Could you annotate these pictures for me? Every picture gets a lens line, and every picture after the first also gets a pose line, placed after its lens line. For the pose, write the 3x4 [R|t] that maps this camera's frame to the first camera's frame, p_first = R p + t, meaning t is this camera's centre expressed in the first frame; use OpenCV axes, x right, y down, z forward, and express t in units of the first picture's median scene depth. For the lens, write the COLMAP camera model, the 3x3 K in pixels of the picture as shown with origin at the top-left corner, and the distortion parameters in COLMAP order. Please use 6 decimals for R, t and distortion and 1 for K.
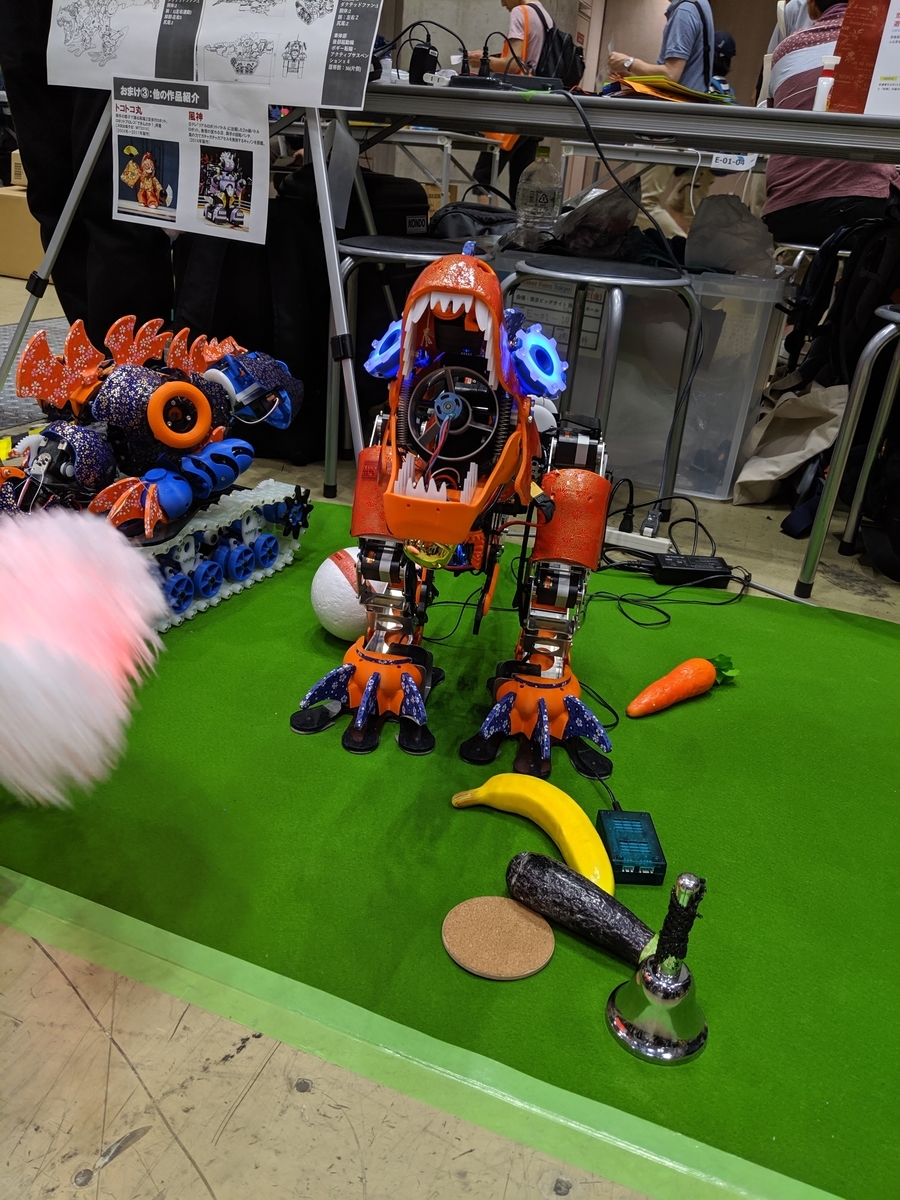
lens RADIAL K [[920.9, 0, 450.0], [0, 920.9, 600.0], [0, 0, 1]] dist [-0.003322, -0.038375]
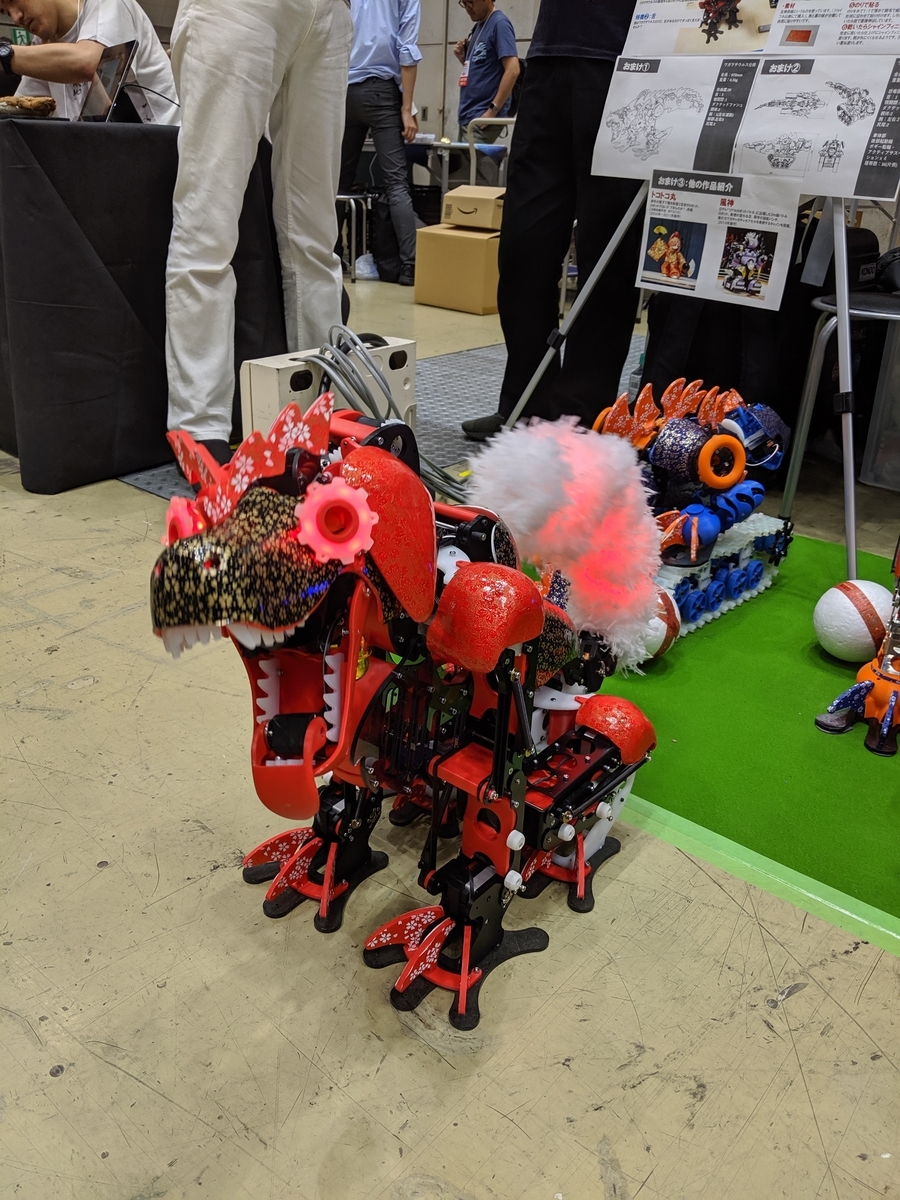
lens RADIAL K [[941.8, 0, 450.0], [0, 941.8, 600.0], [0, 0, 1]] dist [0.006078, -0.039146]
pose [[0.942196, 0.088744, -0.323097, -0.179225], [-0.091694, 0.995768, 0.006112, 0.006072], [0.322272, 0.023867, 0.946346, -0.251008]]
